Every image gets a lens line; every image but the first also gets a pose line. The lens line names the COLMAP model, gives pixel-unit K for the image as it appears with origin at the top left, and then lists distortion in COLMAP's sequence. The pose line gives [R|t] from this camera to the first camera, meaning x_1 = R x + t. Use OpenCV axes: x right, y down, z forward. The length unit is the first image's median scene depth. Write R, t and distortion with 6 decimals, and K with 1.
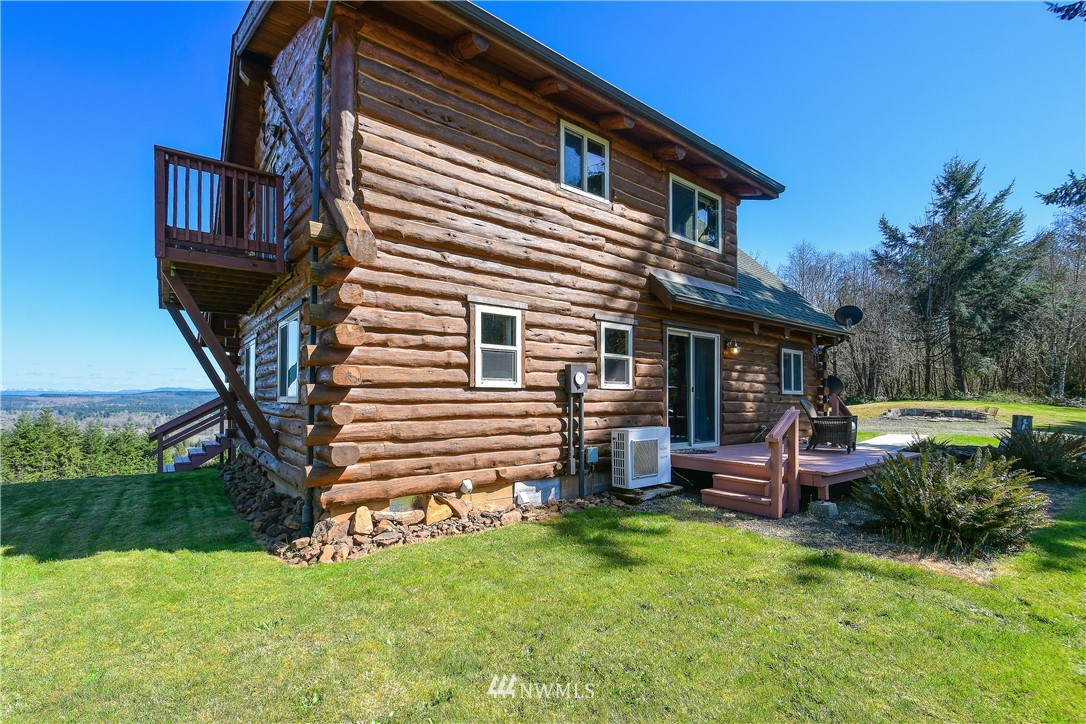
lens RADIAL K [[484.7, 0, 536.9], [0, 484.7, 401.3], [0, 0, 1]] dist [0.001737, -0.005060]
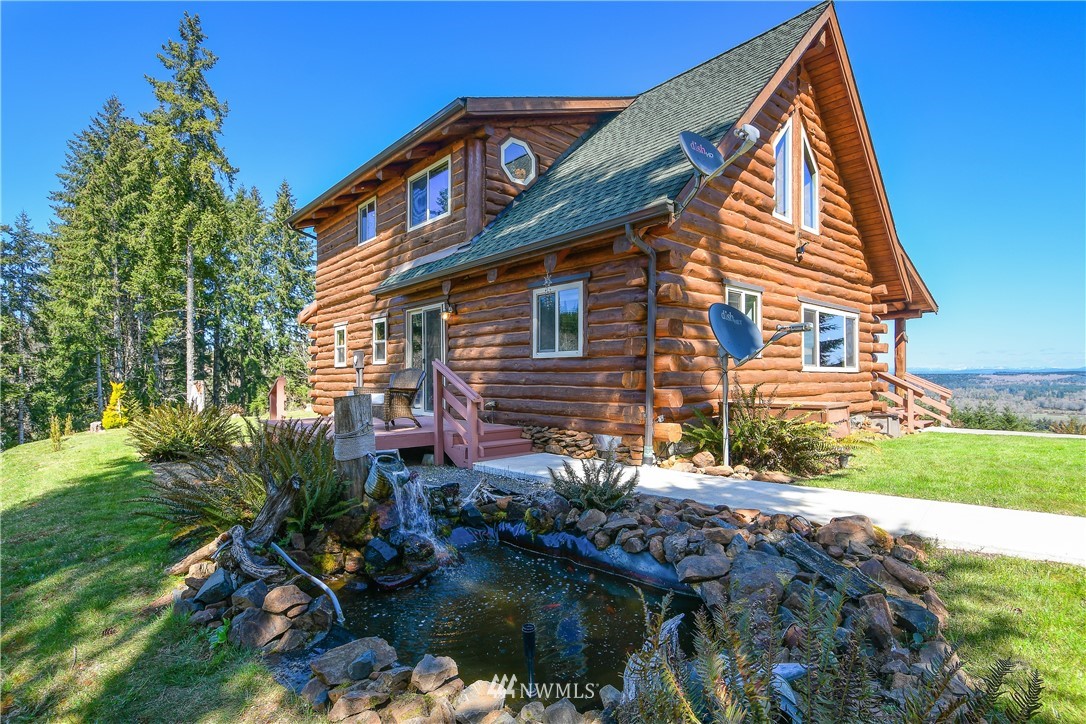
lens RADIAL K [[544.1, 0, 537.2], [0, 544.1, 383.1], [0, 0, 1]] dist [-0.014058, -0.001042]
pose [[0.056254, 0.006038, -0.998398, 1.523989], [0.000607, 0.999981, 0.006082, 0.017278], [0.998416, -0.000948, 0.056249, 1.169796]]
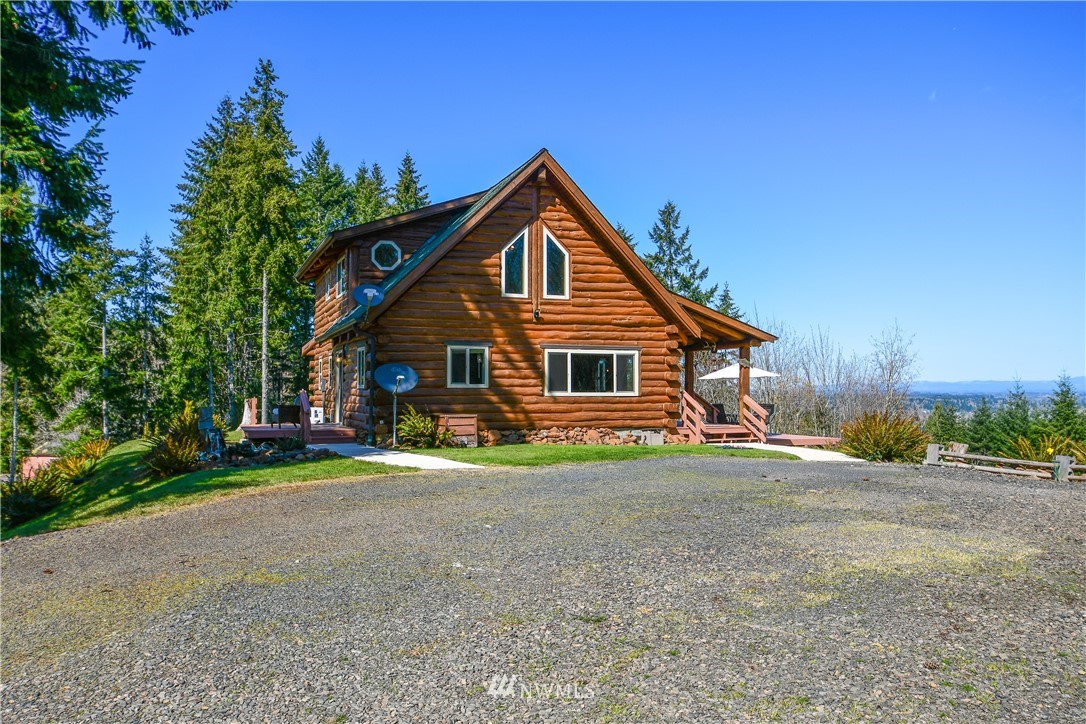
lens RADIAL K [[840.2, 0, 540.7], [0, 840.2, 386.5], [0, 0, 1]] dist [-0.004795, 0.000751]
pose [[-0.280328, -0.006500, -0.959882, 2.085547], [0.001069, 0.999974, -0.007084, 0.004515], [0.959904, -0.003011, -0.280314, 1.723907]]
